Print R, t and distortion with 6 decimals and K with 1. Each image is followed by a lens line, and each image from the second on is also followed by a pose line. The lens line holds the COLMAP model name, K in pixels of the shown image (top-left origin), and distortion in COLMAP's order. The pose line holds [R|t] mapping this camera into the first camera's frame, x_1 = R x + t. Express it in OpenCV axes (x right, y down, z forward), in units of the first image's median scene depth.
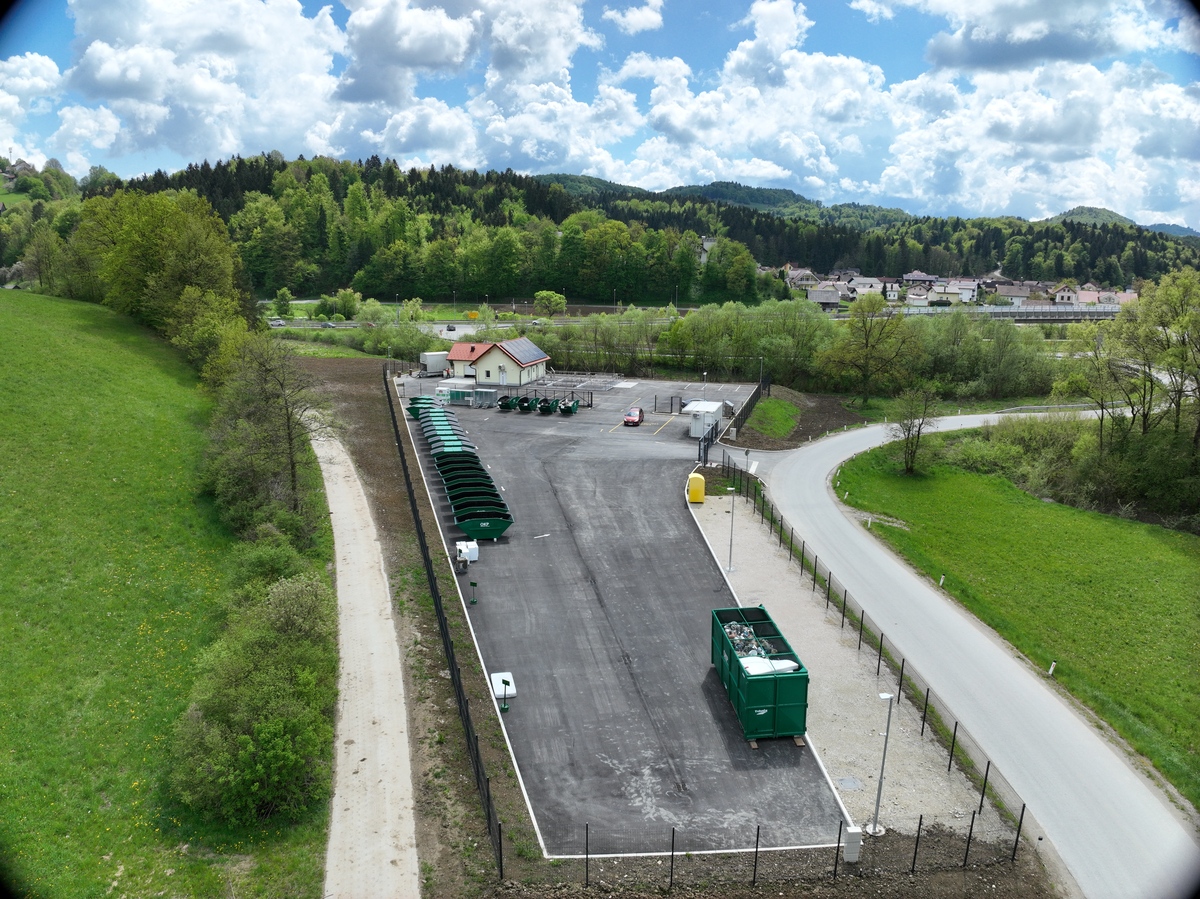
lens RADIAL K [[842.6, 0, 600.0], [0, 842.6, 449.5], [0, 0, 1]] dist [-0.115511, -0.000706]
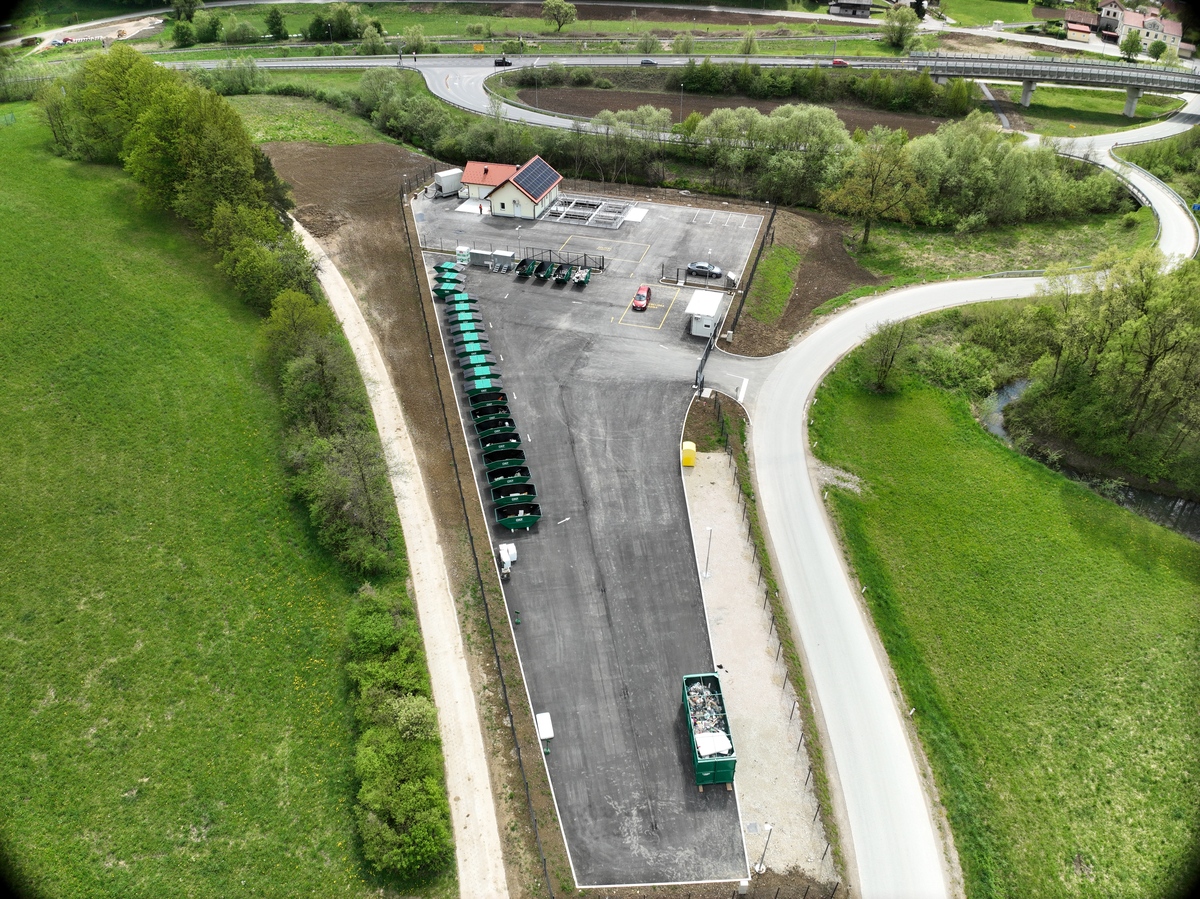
lens RADIAL K [[842.6, 0, 600.0], [0, 842.6, 449.5], [0, 0, 1]] dist [-0.115511, -0.000706]
pose [[0.999894, 0.003660, -0.014080, 0.001635], [0.002472, 0.911033, 0.412326, -0.228930], [0.014336, -0.412318, 0.910927, -0.053160]]
